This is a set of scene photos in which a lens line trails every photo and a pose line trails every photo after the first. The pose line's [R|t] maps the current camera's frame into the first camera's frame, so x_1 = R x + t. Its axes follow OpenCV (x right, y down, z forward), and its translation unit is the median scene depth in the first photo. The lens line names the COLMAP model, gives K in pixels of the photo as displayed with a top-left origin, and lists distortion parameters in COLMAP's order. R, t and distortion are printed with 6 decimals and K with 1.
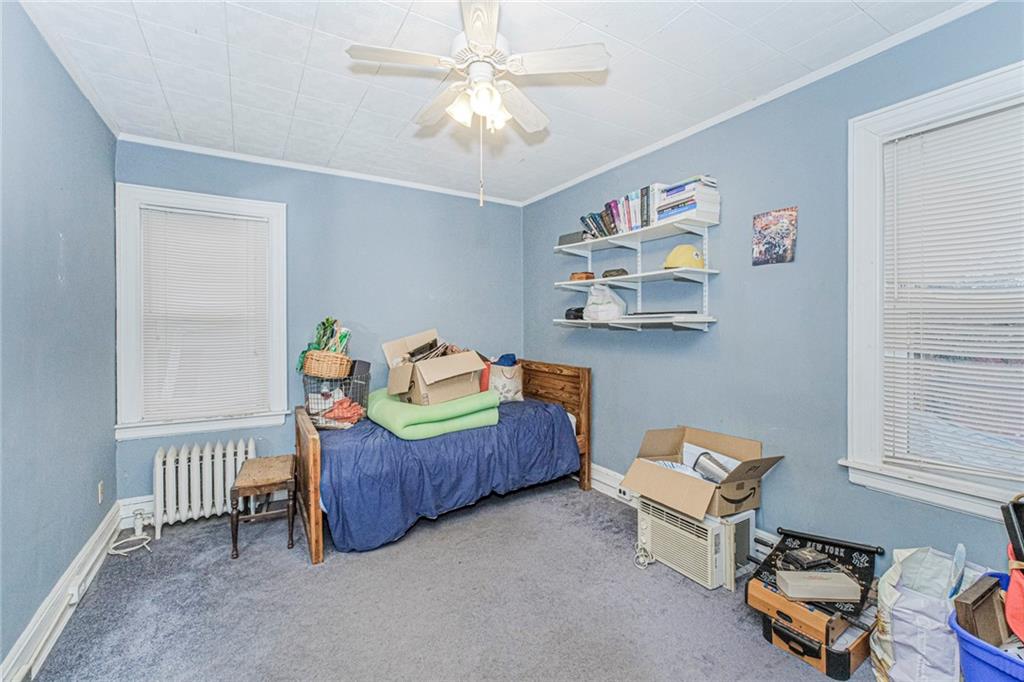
lens RADIAL K [[441.5, 0, 513.8], [0, 441.5, 331.2], [0, 0, 1]] dist [-0.000370, -0.000117]
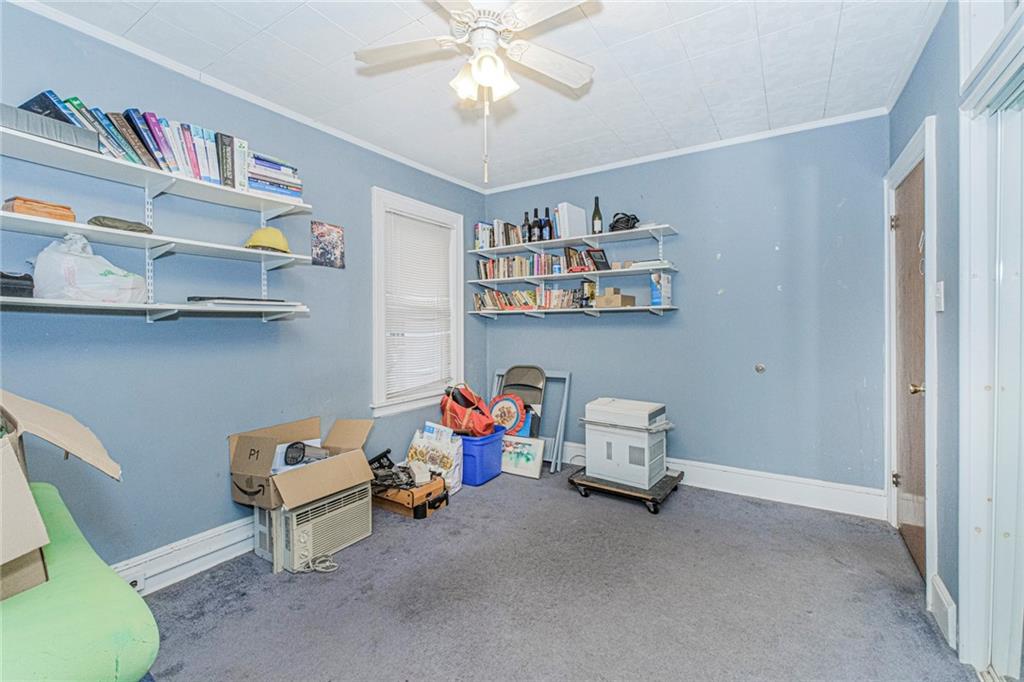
lens RADIAL K [[441.5, 0, 513.8], [0, 441.5, 331.2], [0, 0, 1]] dist [-0.000370, -0.000117]
pose [[-0.437310, -0.003164, 0.899305, -0.731241], [0.017007, 0.999786, 0.011787, 0.021364], [-0.899150, 0.020449, -0.437162, 1.047989]]
